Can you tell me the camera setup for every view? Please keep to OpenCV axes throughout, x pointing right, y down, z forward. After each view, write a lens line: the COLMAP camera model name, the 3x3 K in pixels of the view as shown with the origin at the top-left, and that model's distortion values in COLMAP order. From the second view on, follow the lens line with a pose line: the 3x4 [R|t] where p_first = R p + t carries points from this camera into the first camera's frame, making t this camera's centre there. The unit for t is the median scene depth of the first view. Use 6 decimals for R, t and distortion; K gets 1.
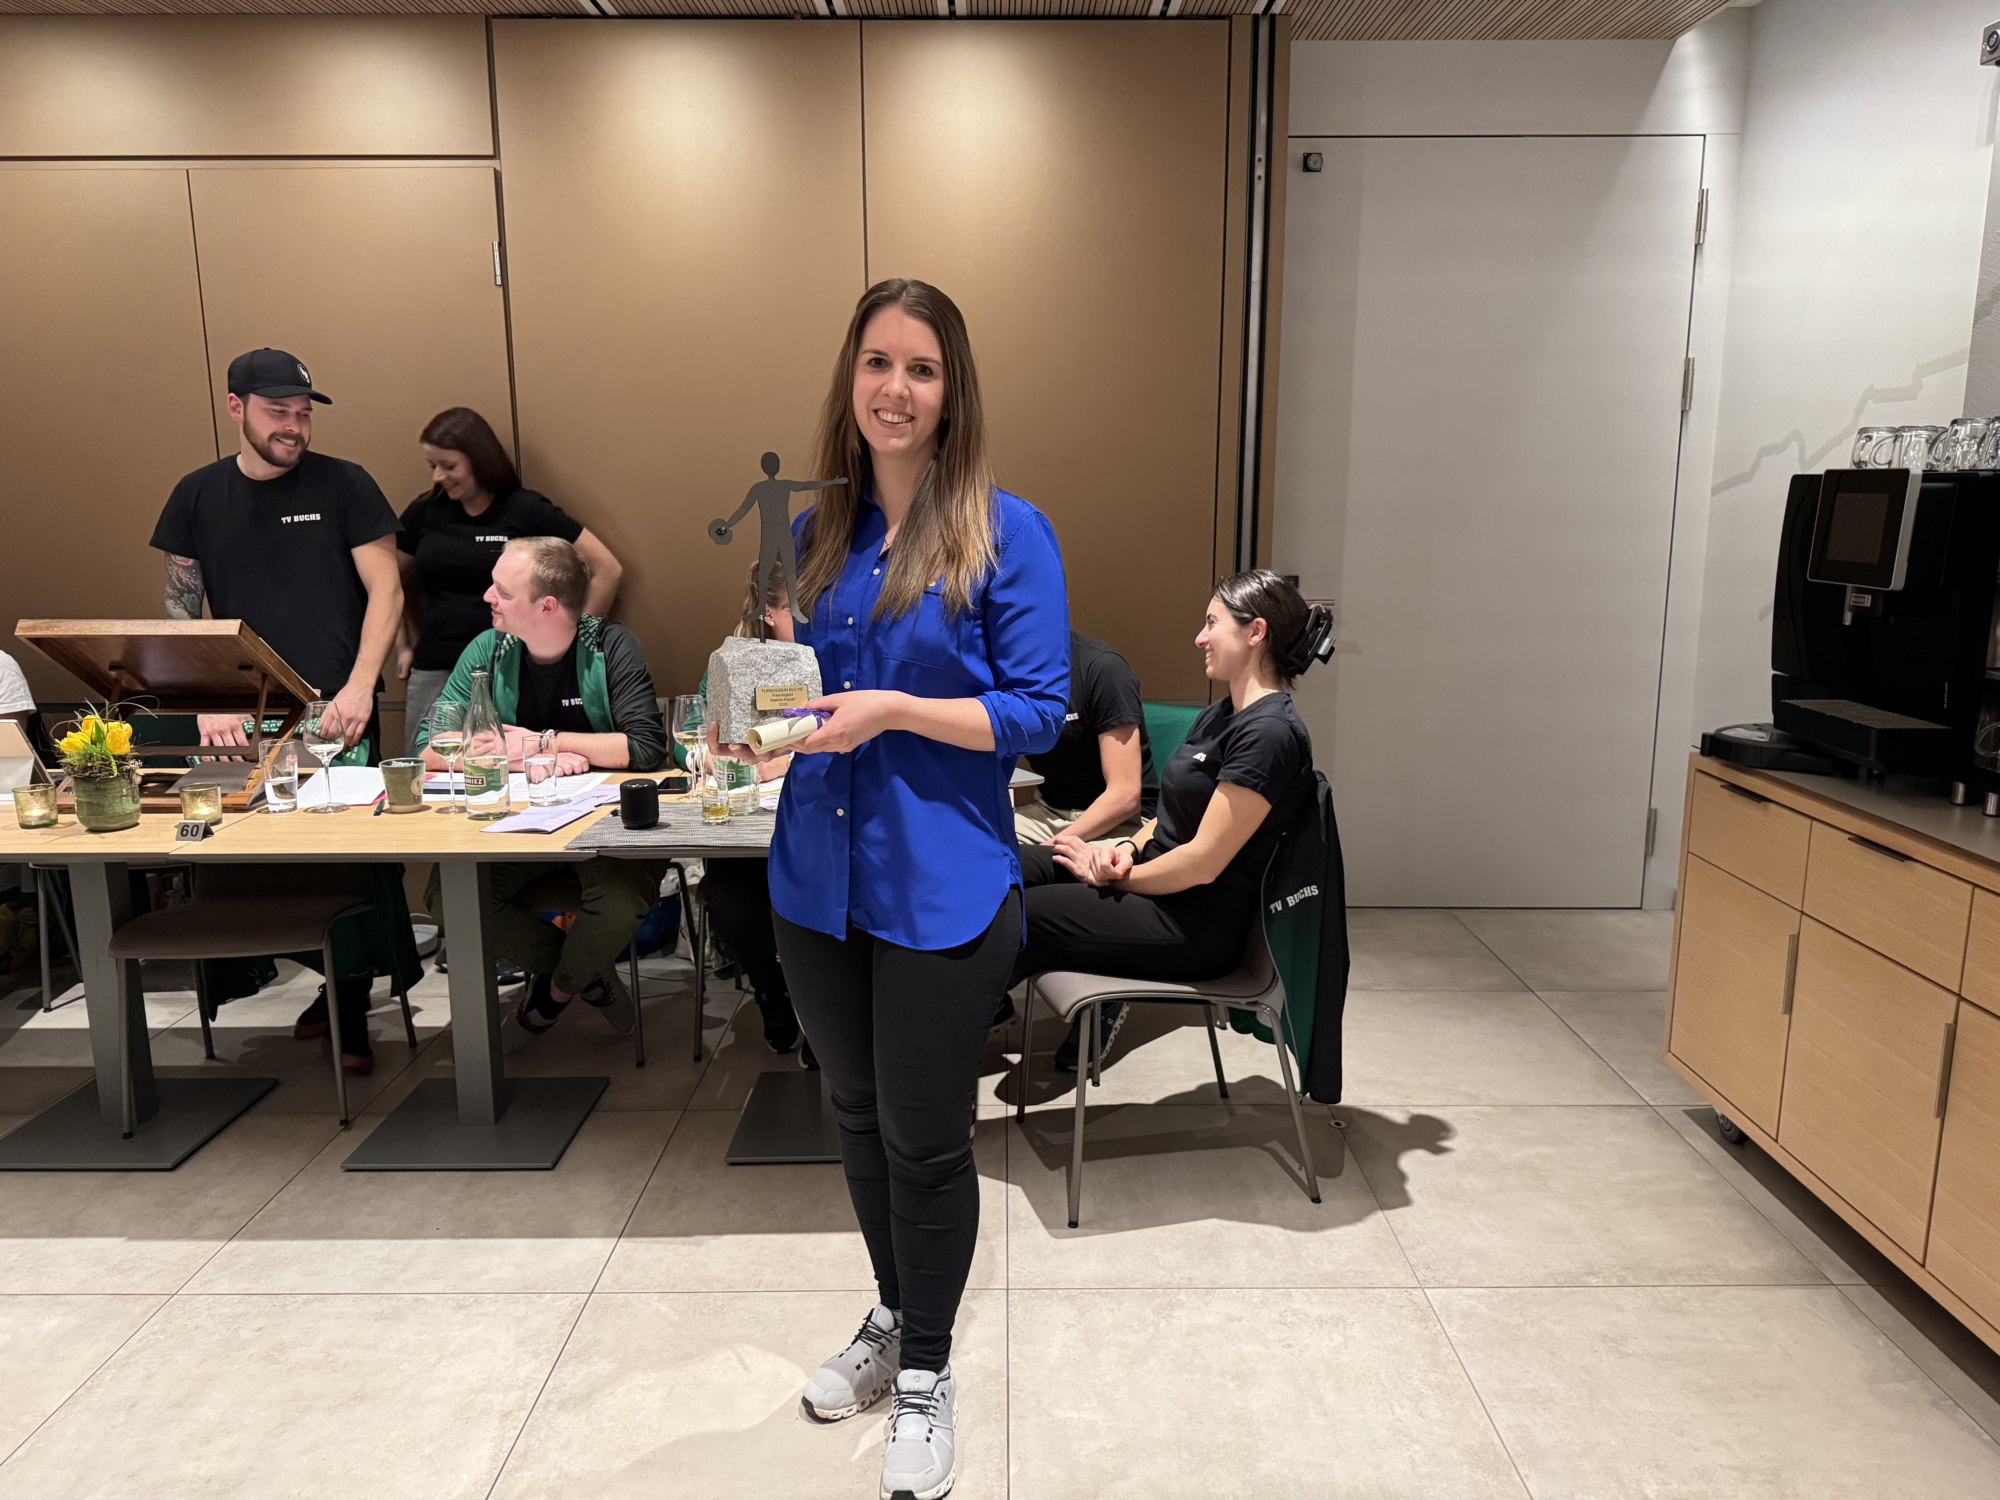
lens RADIAL K [[1403.6, 0, 1013.3], [0, 1403.6, 750.2], [0, 0, 1]] dist [0.031155, -0.040889]
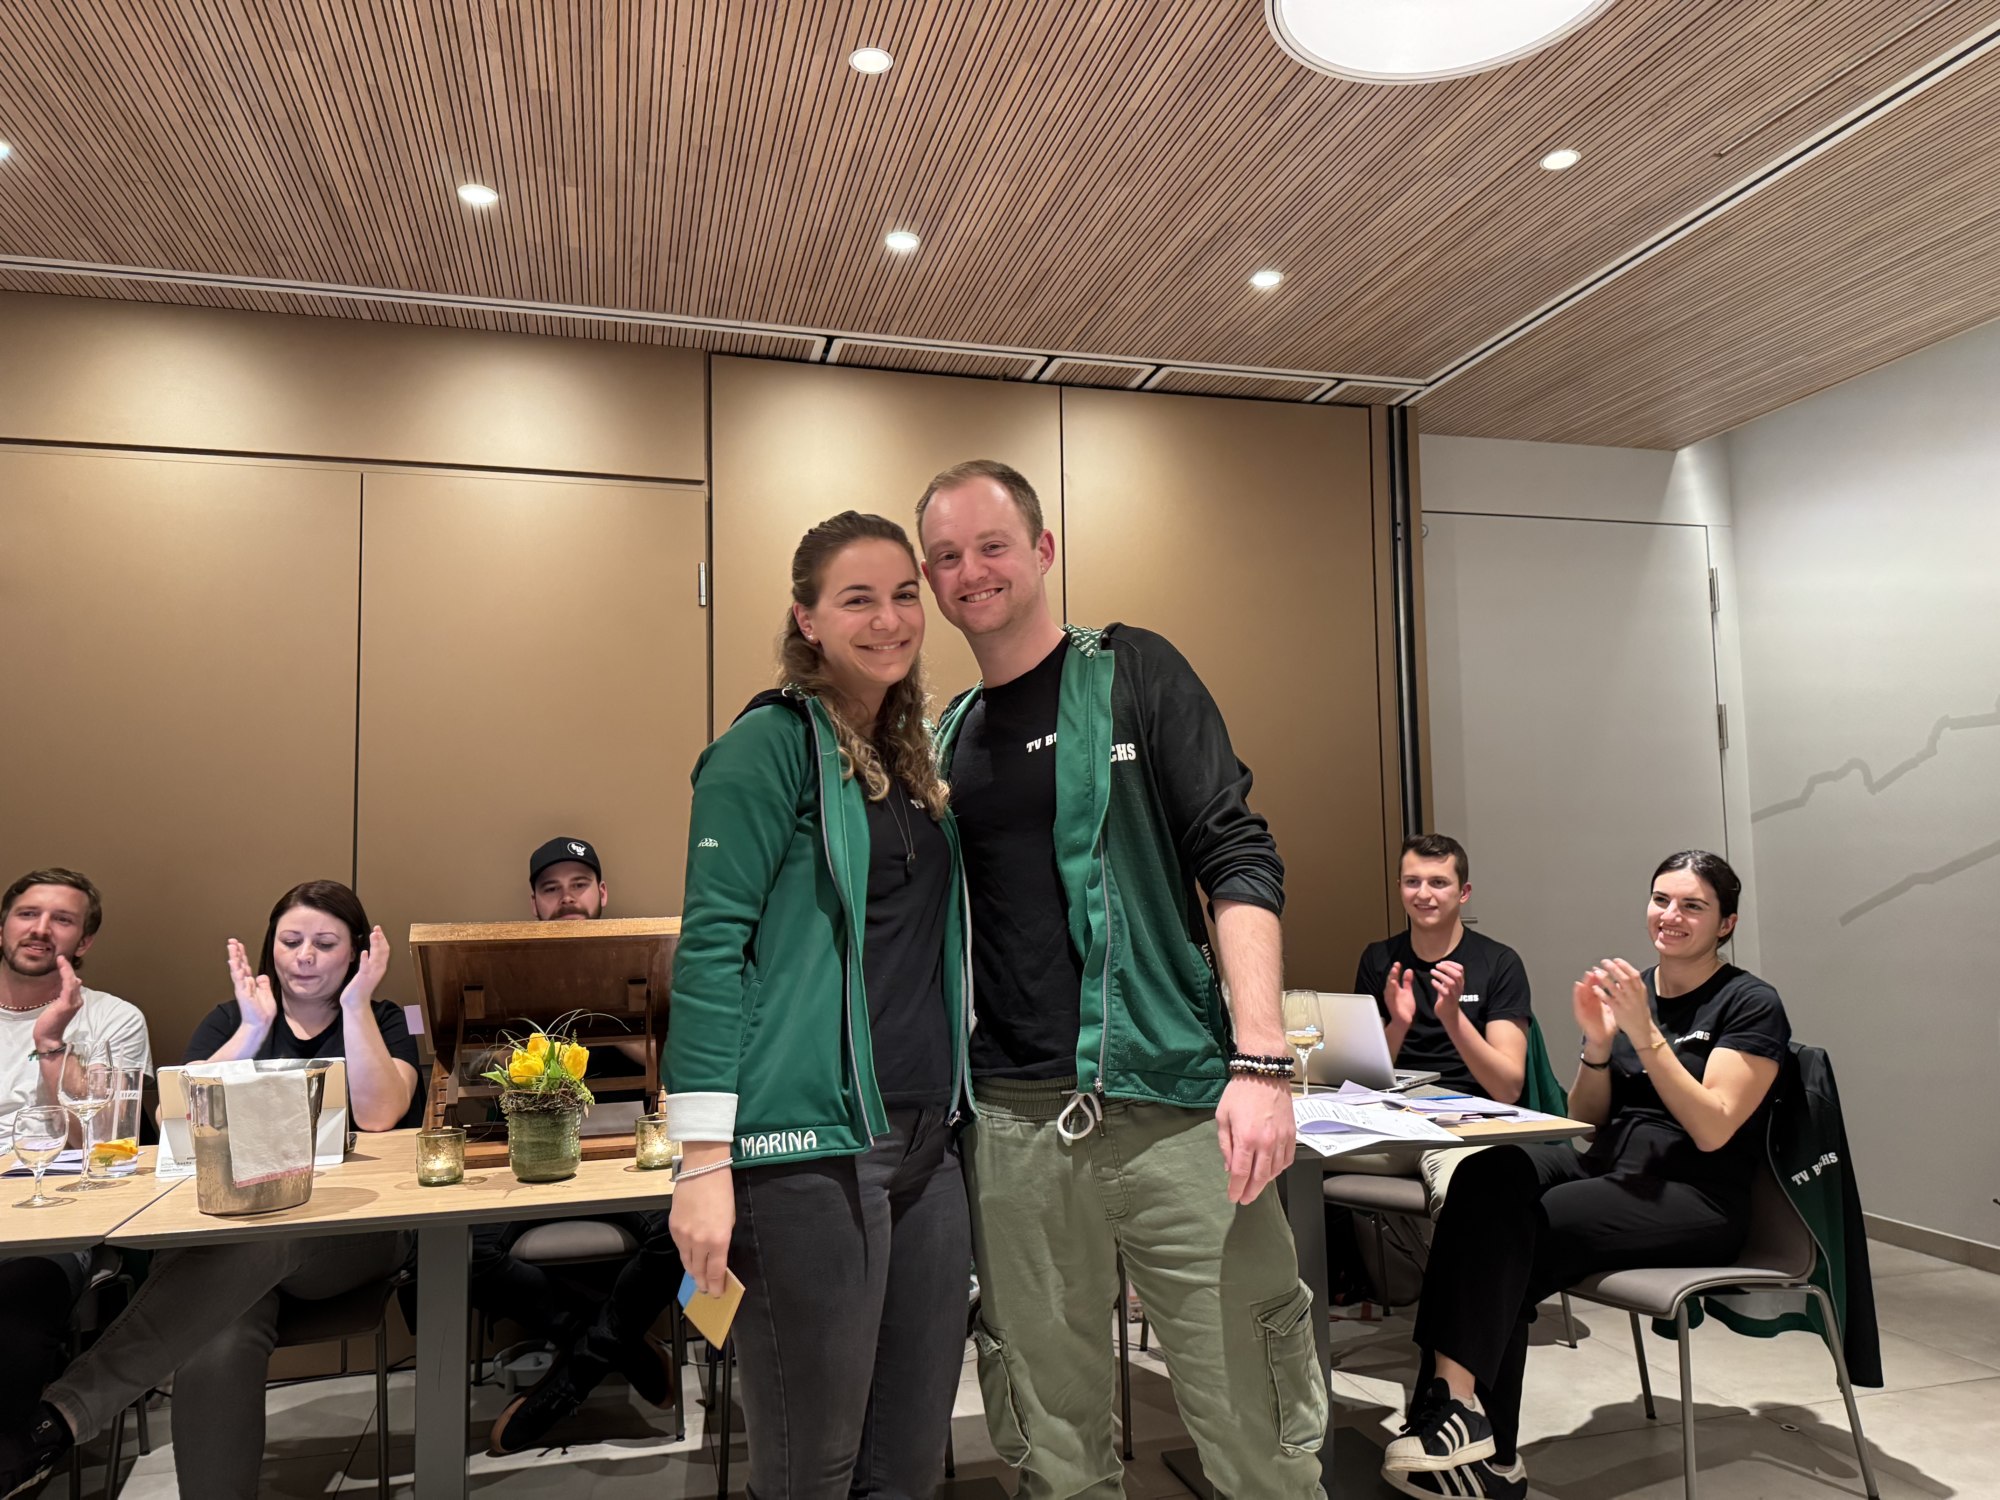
lens RADIAL K [[1403.6, 0, 999.2], [0, 1403.6, 766.3], [0, 0, 1]] dist [0.031155, -0.040889]
pose [[0.966233, 0.006596, 0.257586, -0.487508], [0.063580, 0.962658, -0.263147, 0.046321], [-0.249703, 0.270639, 0.929733, 0.110005]]
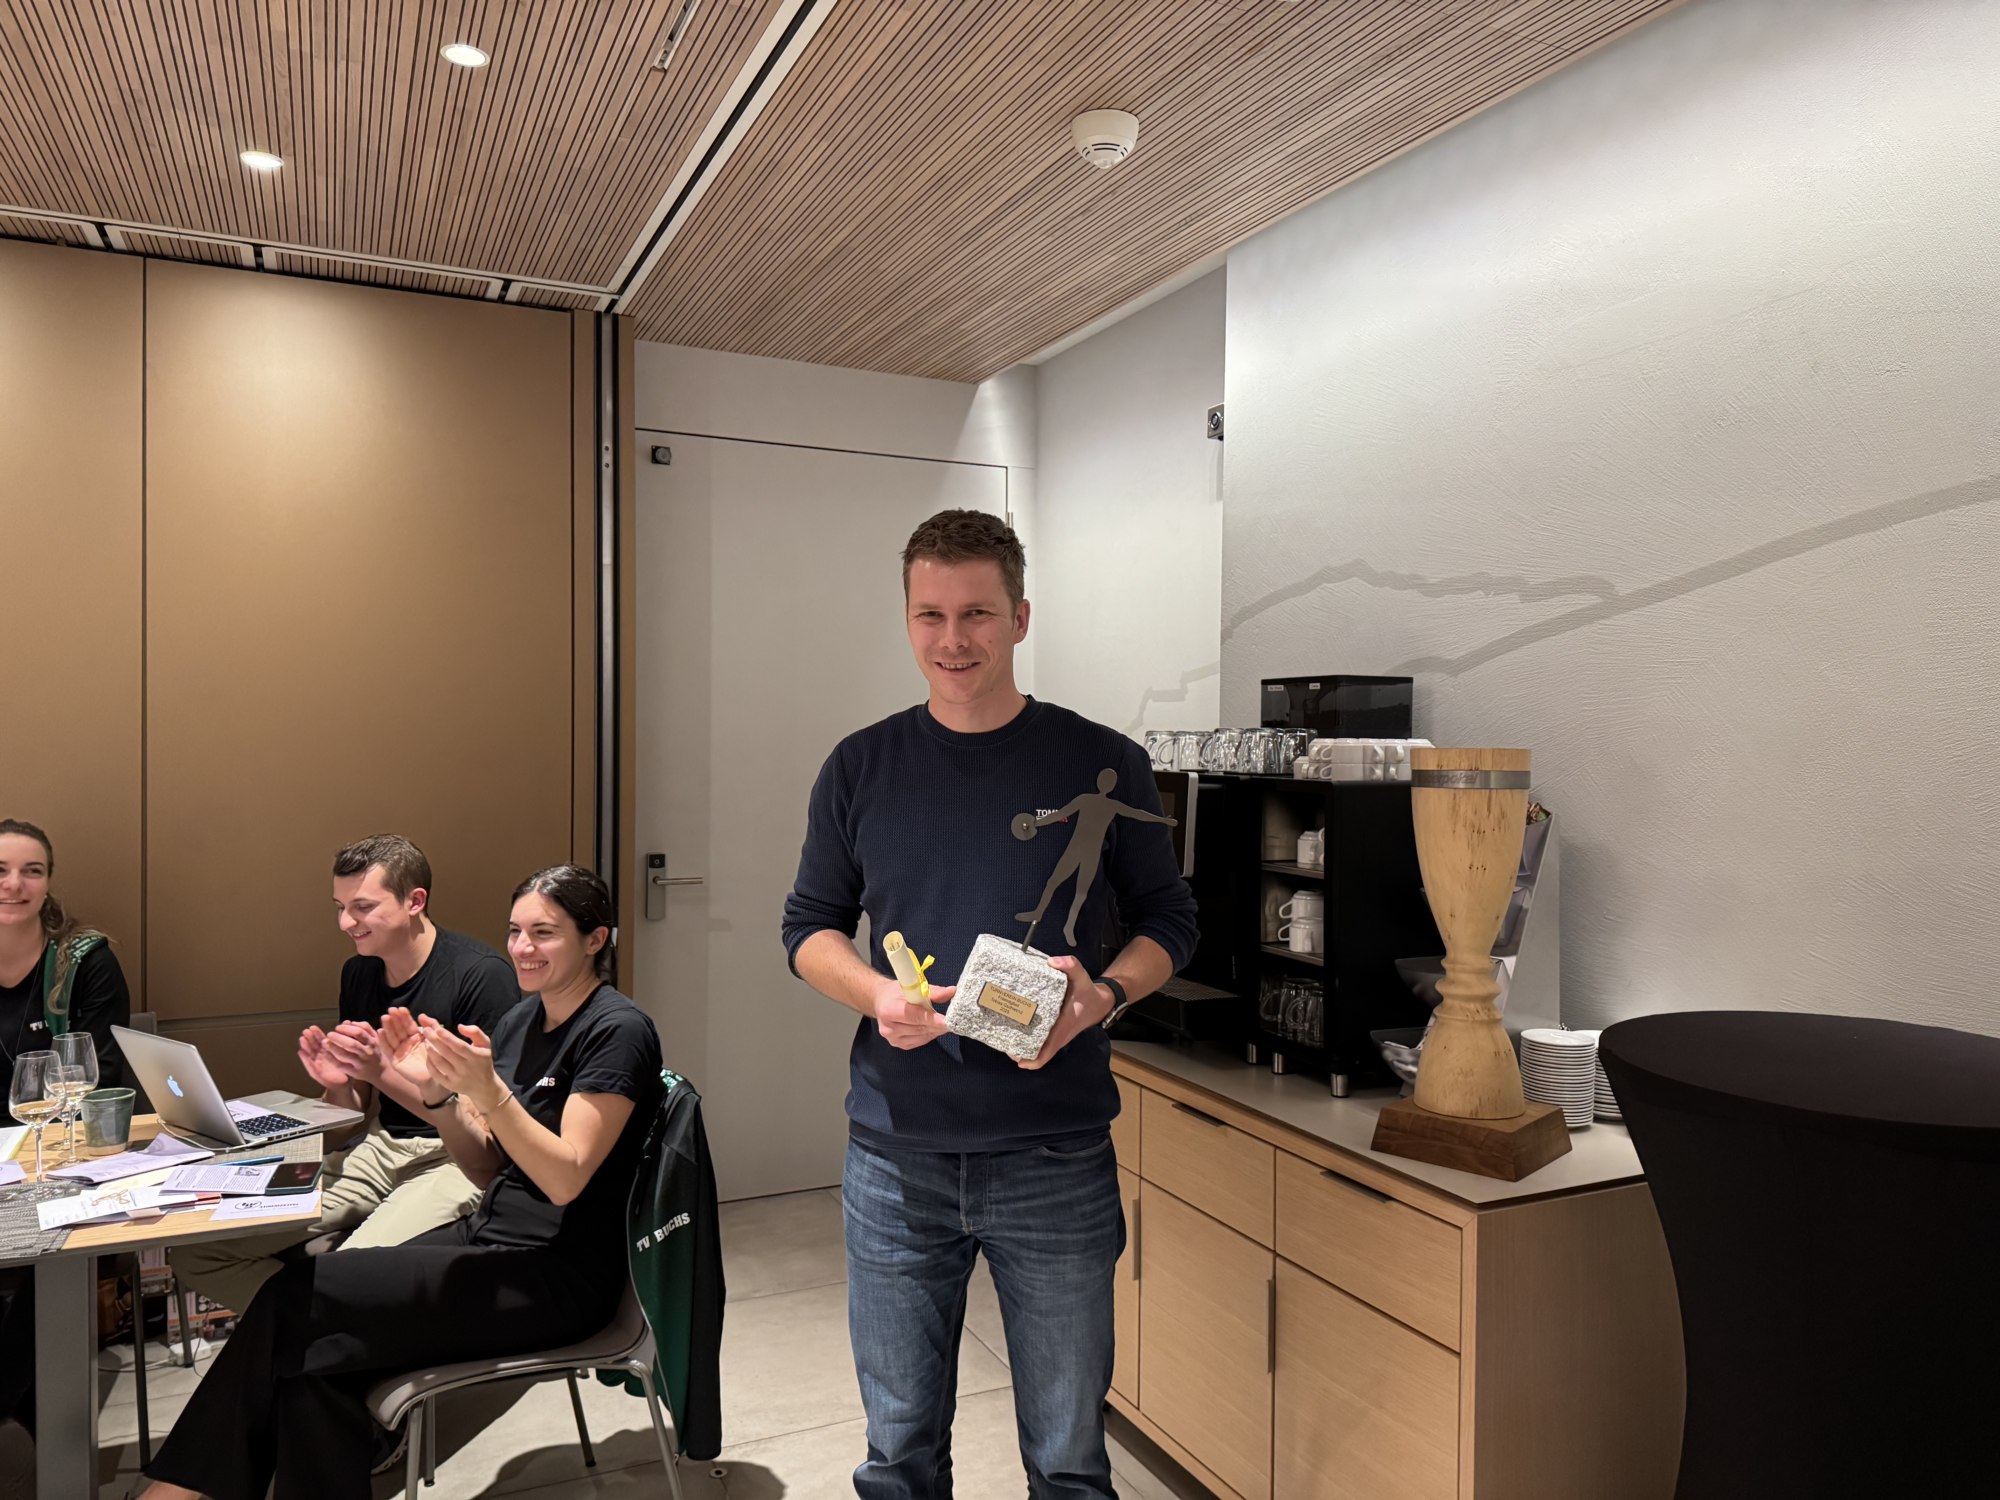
lens RADIAL K [[1403.6, 0, 1009.0], [0, 1403.6, 752.3], [0, 0, 1]] dist [0.031155, -0.040889]
pose [[0.904633, 0.004566, 0.426167, 0.009268], [0.069270, 0.985071, -0.157595, -0.031663], [-0.420525, 0.172086, 0.890812, 0.027401]]
